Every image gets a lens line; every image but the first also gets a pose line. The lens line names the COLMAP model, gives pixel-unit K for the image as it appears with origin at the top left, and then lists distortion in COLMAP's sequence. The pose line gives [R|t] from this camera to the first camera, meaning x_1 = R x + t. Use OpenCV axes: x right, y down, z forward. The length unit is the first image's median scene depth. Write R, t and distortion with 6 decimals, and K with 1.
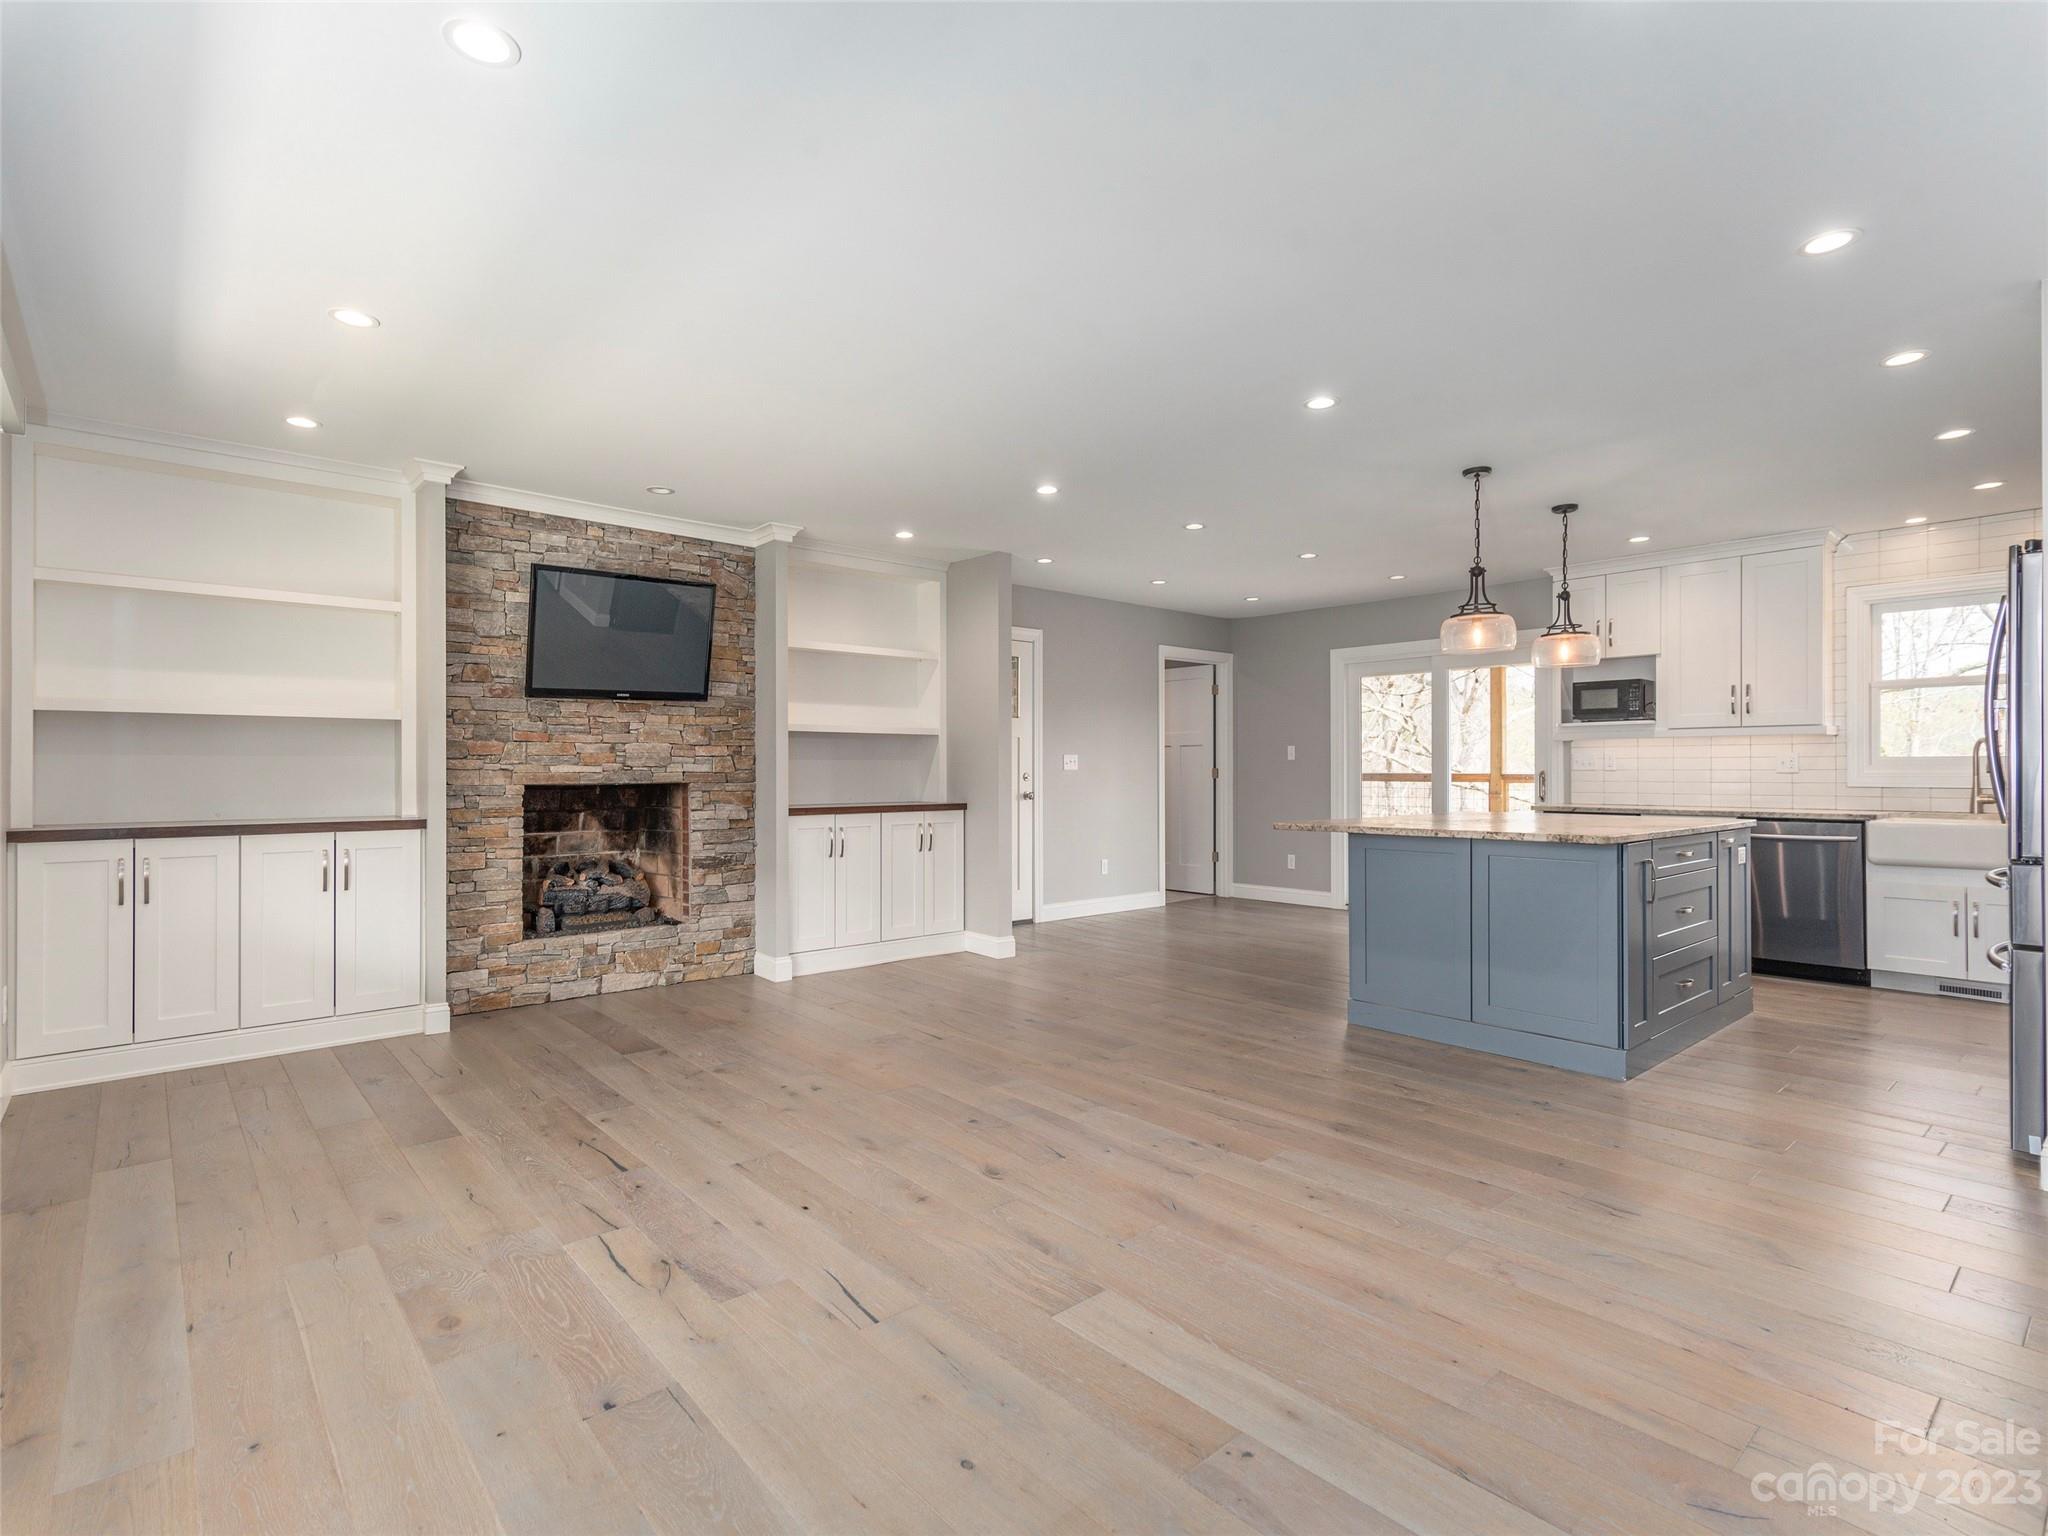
lens RADIAL K [[1011.3, 0, 976.1], [0, 1011.3, 758.5], [0, 0, 1]] dist [0.002156, -0.000470]
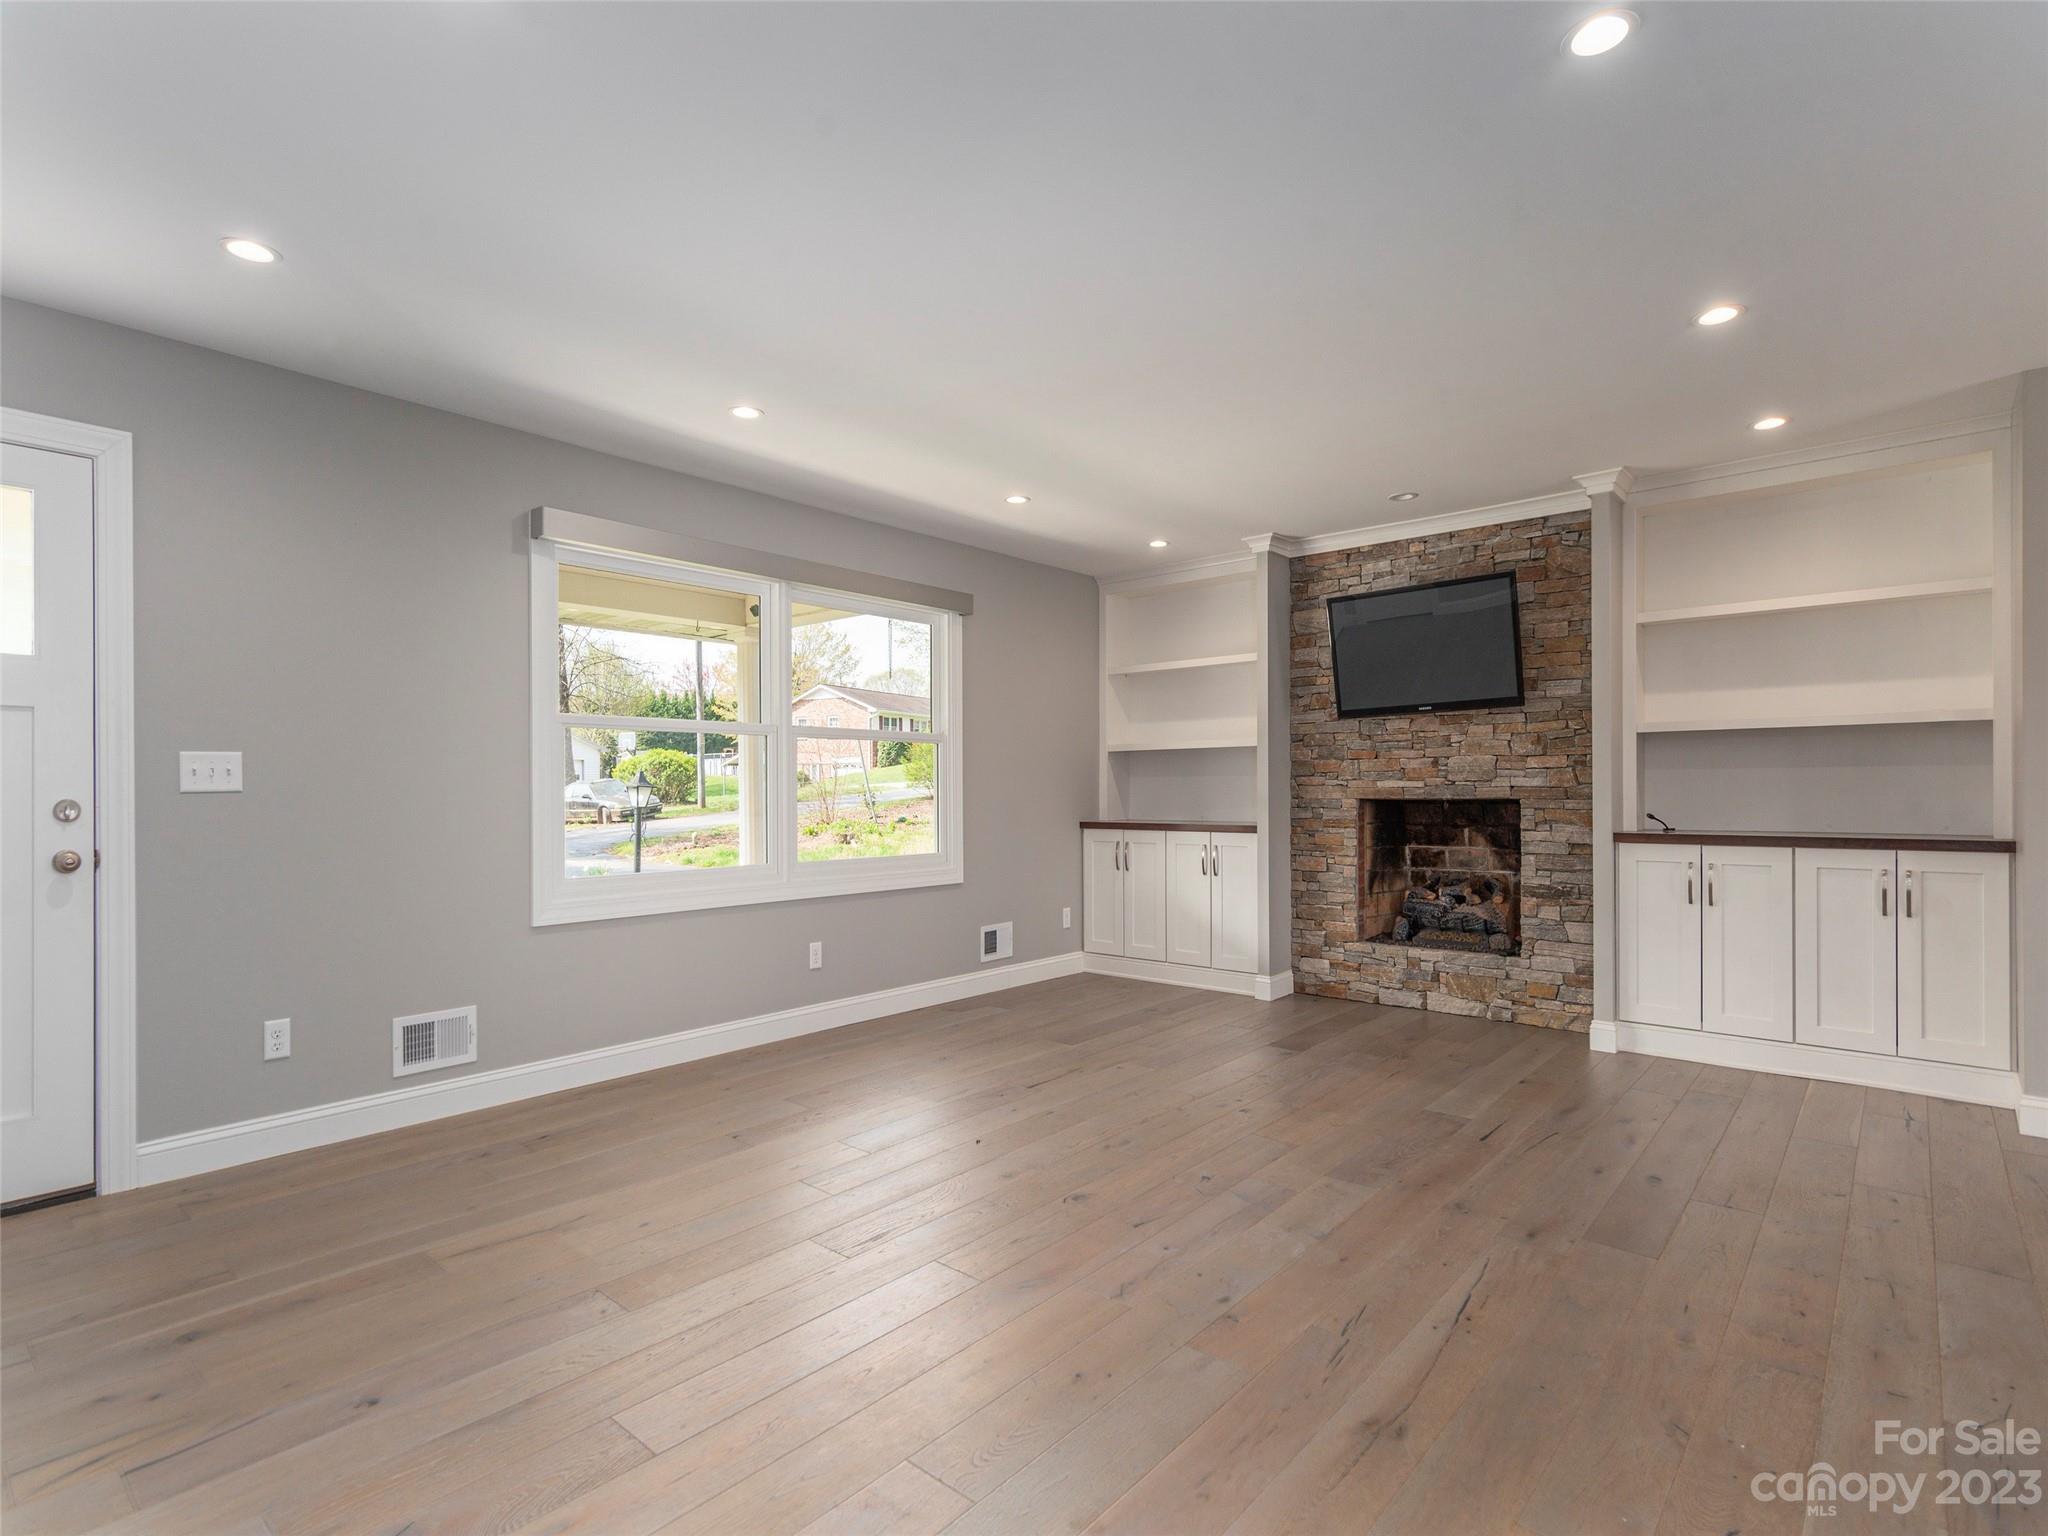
lens RADIAL K [[1047.9, 0, 1024.0], [0, 1047.9, 768.0], [0, 0, 1]] dist [-0.000205, -0.000221]
pose [[0.119023, -0.016899, -0.992748, 0.591800], [0.019515, 0.999702, -0.014678, 0.002206], [0.992700, -0.017627, 0.119318, 0.475687]]
